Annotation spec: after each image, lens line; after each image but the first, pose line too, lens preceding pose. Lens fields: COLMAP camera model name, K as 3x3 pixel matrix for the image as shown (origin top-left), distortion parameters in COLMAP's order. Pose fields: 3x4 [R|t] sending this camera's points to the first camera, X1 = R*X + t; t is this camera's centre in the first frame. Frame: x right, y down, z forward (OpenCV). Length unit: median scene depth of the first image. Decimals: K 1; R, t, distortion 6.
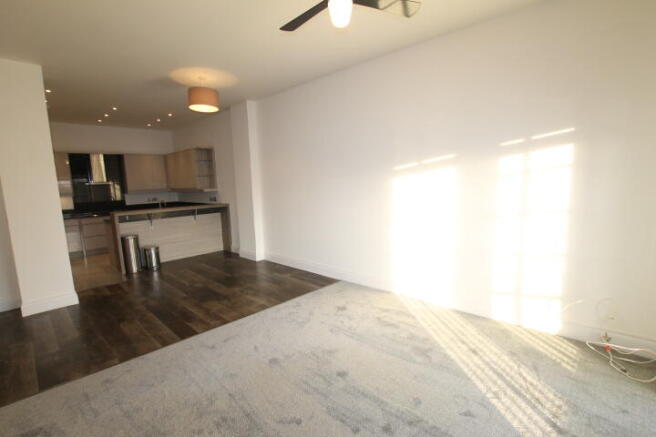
lens RADIAL K [[309.3, 0, 325.9], [0, 309.3, 225.4], [0, 0, 1]] dist [-0.042876, 0.011220]
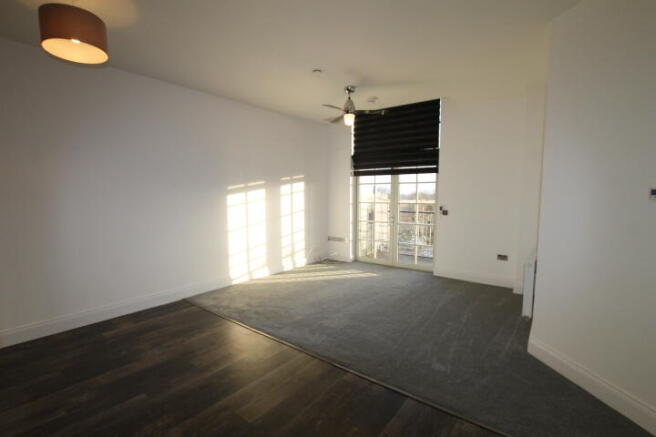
lens RADIAL K [[306.5, 0, 327.4], [0, 306.5, 224.9], [0, 0, 1]] dist [-0.076768, 0.000038]
pose [[-0.115510, -0.064980, 0.991179, -1.213309], [0.157301, 0.984070, 0.082845, -0.077860], [-0.980772, 0.165482, -0.103448, 0.820371]]
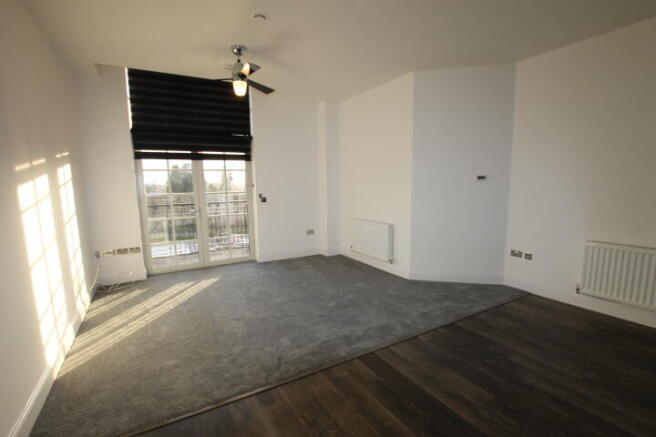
lens RADIAL K [[309.3, 0, 325.9], [0, 309.3, 225.4], [0, 0, 1]] dist [-0.042876, 0.011220]
pose [[-0.963602, 0.011684, 0.267086, -0.503473], [0.087511, 0.957790, 0.273827, -0.203212], [-0.252613, 0.287233, -0.923950, 1.511874]]
